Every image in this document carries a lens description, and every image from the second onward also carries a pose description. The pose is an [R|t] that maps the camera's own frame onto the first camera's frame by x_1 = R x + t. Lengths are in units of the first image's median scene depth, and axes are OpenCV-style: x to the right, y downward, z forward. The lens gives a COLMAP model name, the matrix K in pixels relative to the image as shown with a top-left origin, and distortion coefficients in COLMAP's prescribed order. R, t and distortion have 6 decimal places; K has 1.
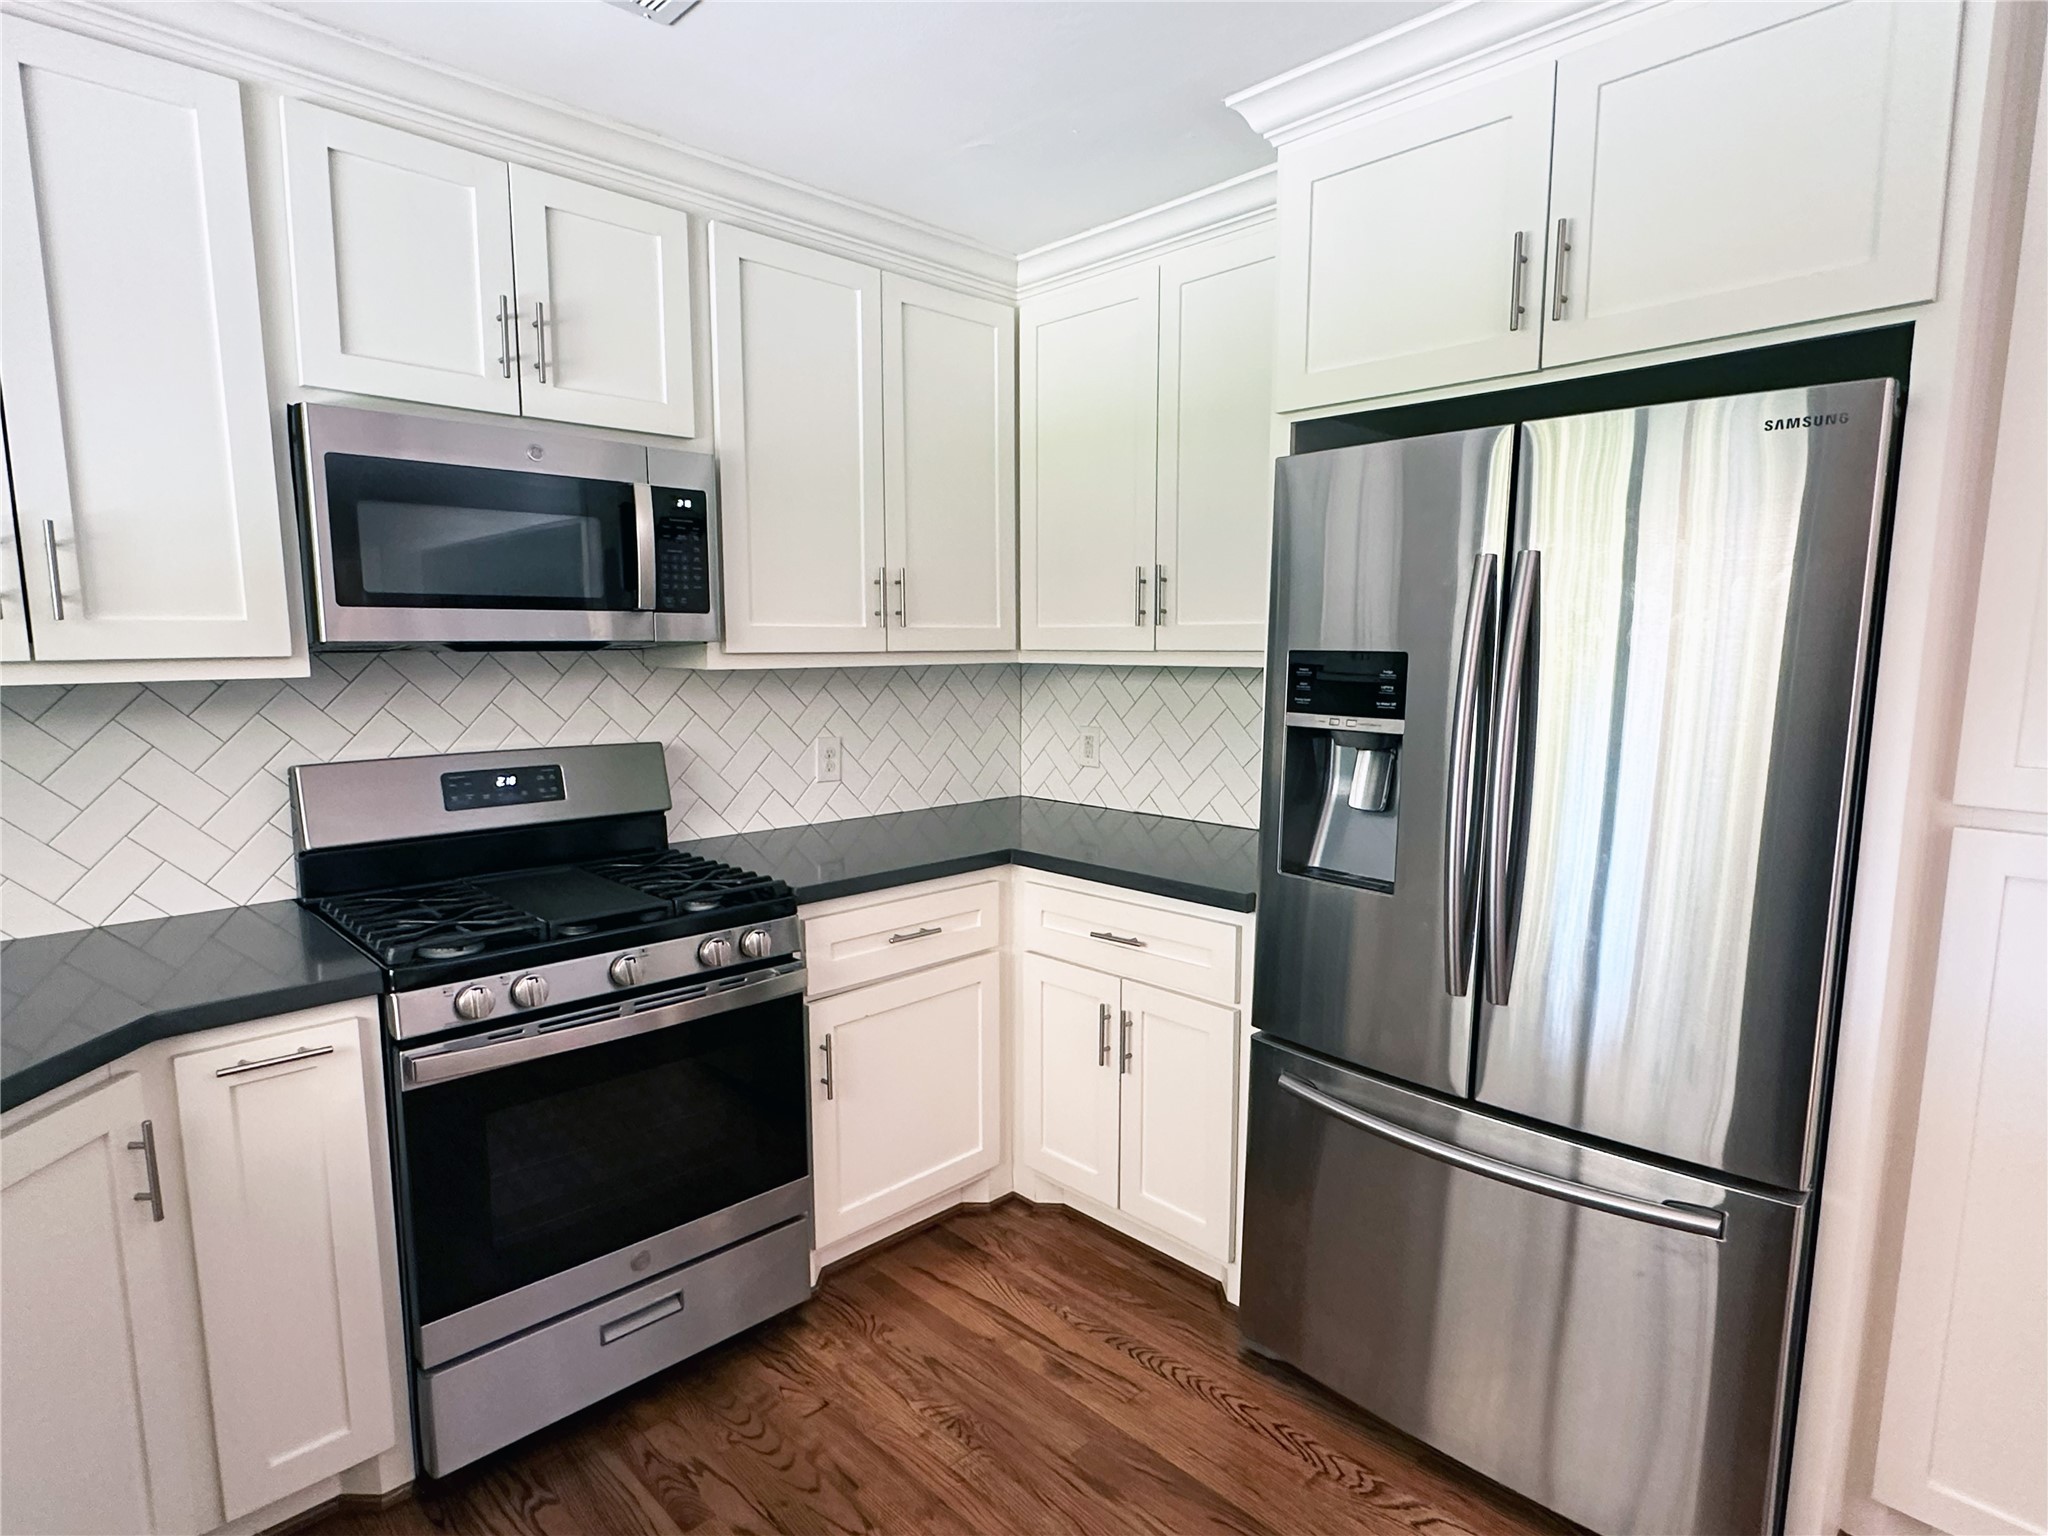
lens RADIAL K [[1105.1, 0, 1045.9], [0, 1105.1, 774.0], [0, 0, 1]] dist [-0.013208, 0.002258]
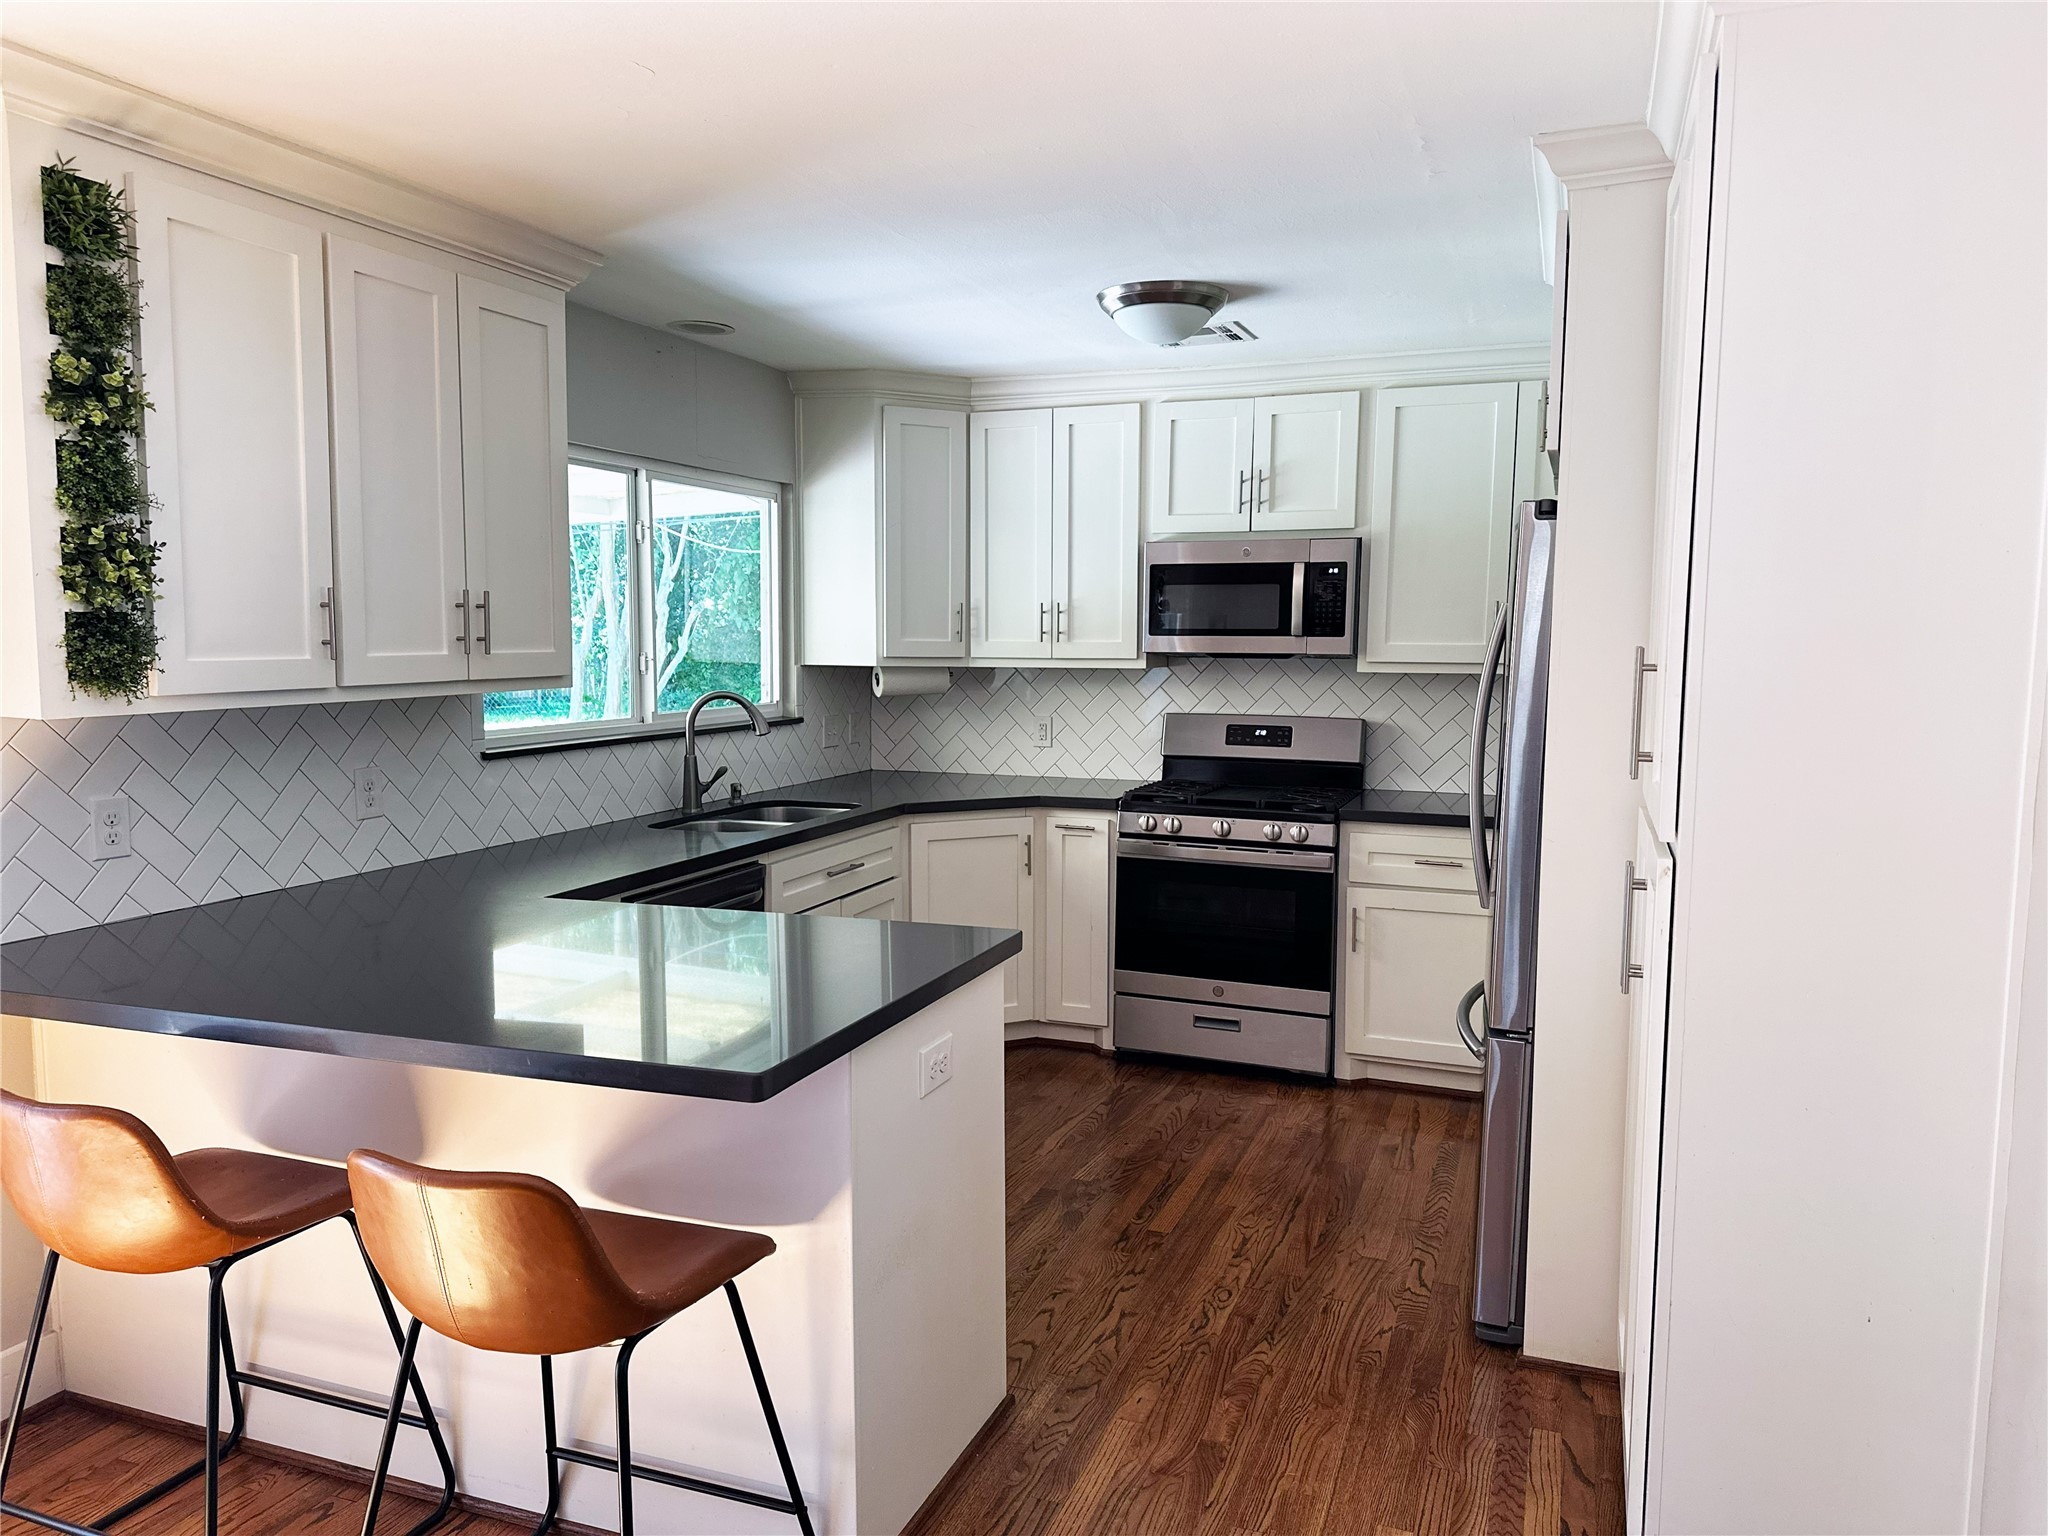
lens RADIAL K [[1449.7, 0, 1016.7], [0, 1449.7, 782.2], [0, 0, 1]] dist [0.057487, -0.085445]
pose [[0.397781, 0.094712, -0.912579, 1.599890], [-0.118932, 0.991588, 0.051071, 0.014297], [0.909739, 0.088220, 0.405699, -0.303213]]
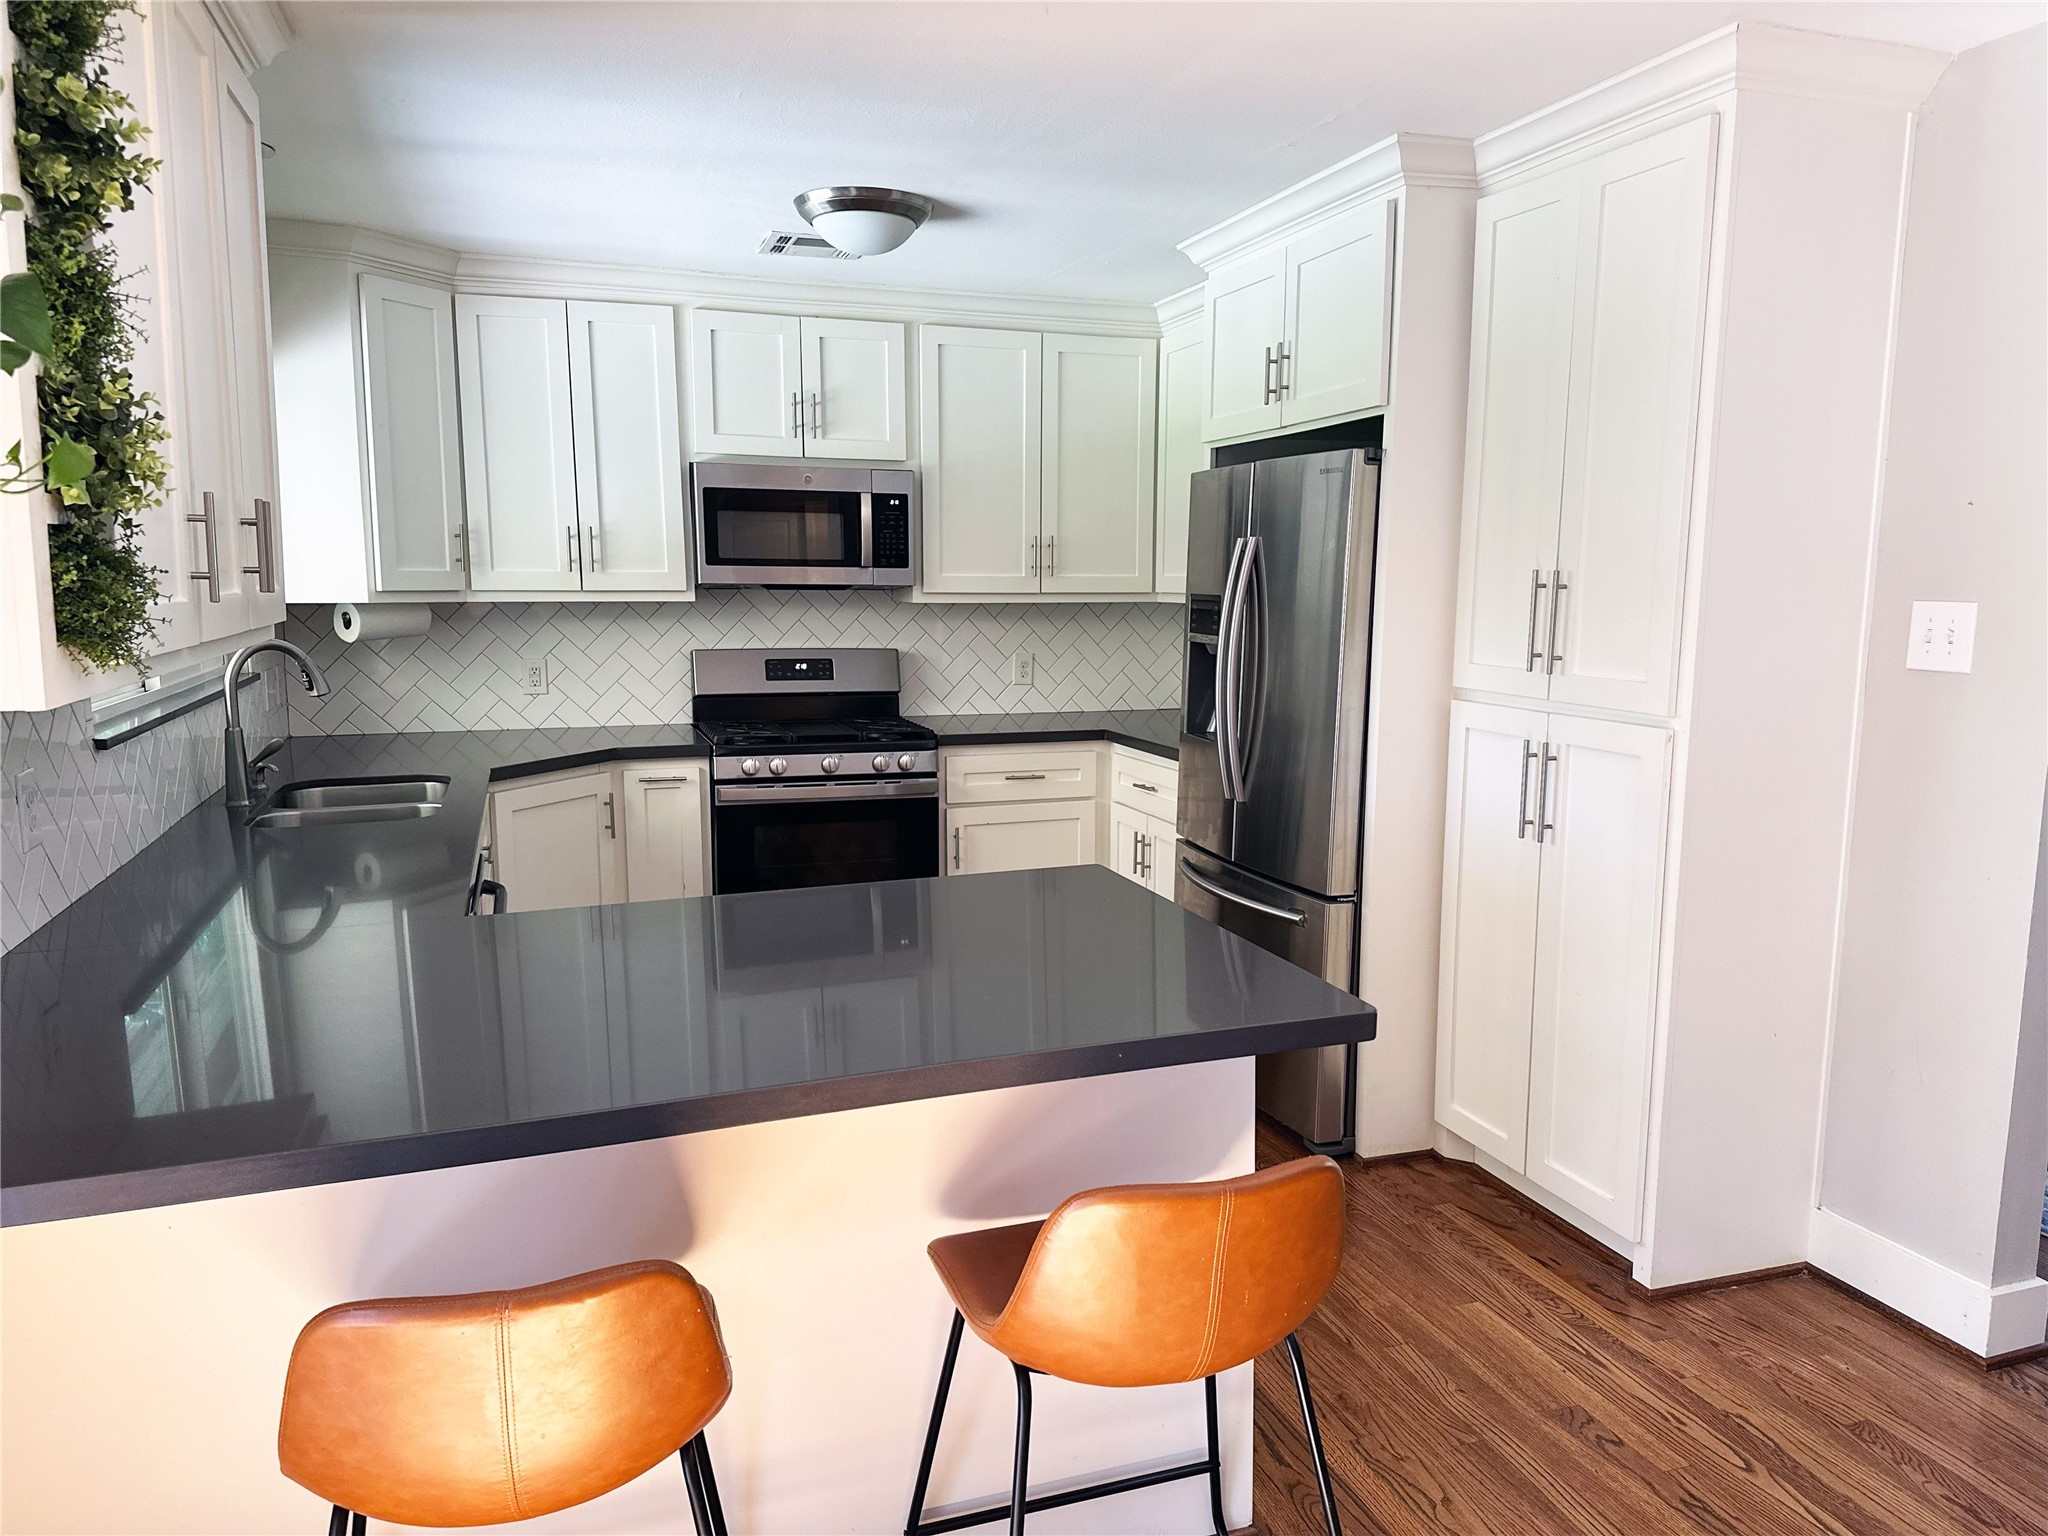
lens RADIAL K [[1449.7, 0, 1075.4], [0, 1449.7, 785.2], [0, 0, 1]] dist [0.057487, -0.085445]
pose [[0.907872, 0.064966, -0.414183, 0.919506], [-0.056656, 0.997870, 0.032331, 0.102804], [0.415401, -0.005887, 0.909619, -0.951787]]
